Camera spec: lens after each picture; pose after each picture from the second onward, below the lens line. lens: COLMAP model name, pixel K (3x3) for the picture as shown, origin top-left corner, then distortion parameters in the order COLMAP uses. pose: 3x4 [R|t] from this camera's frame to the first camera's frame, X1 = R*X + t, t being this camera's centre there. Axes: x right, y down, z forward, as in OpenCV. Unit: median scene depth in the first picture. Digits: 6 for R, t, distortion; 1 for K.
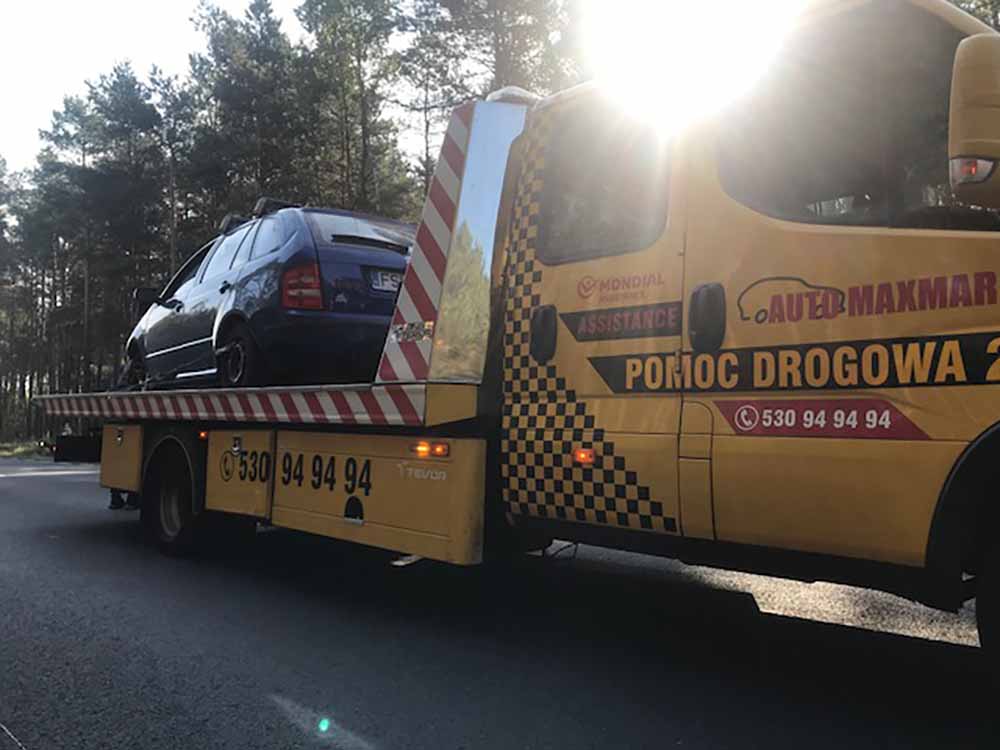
lens RADIAL K [[803.2, 0, 500.0], [0, 803.2, 375.0], [0, 0, 1]] dist [0.252532, -0.000908]
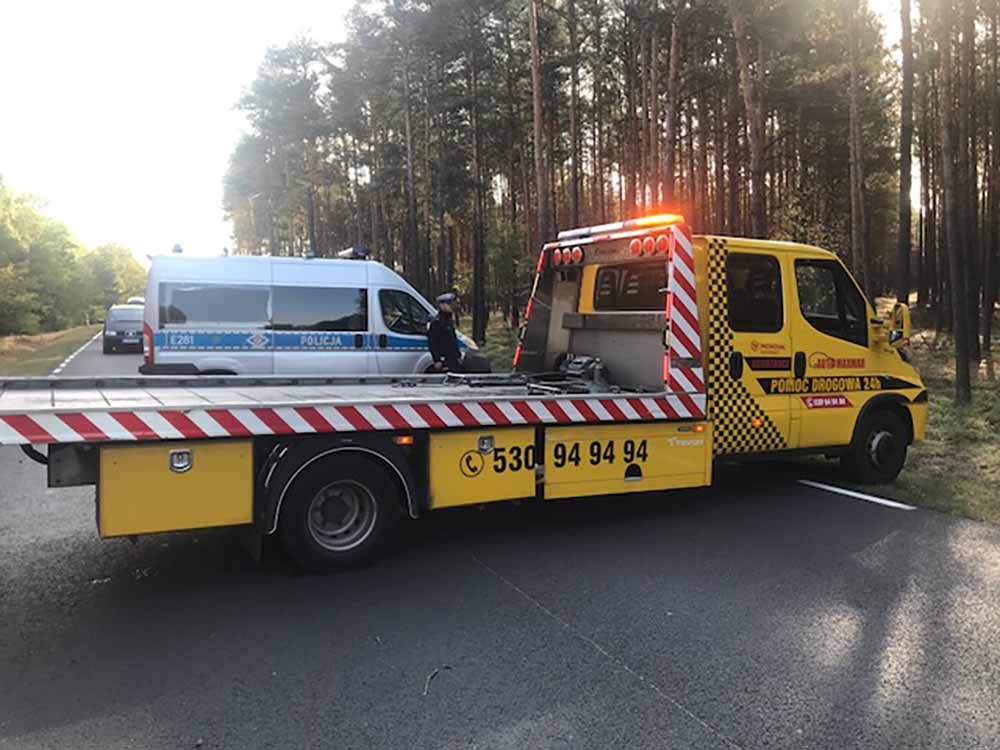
lens RADIAL K [[803.2, 0, 500.0], [0, 803.2, 375.0], [0, 0, 1]] dist [0.252532, -0.000908]
pose [[0.234016, -0.093970, 0.967681, -2.092722], [-0.087980, 0.989188, 0.117335, -0.218360], [-0.968244, -0.112594, 0.223218, 1.105272]]
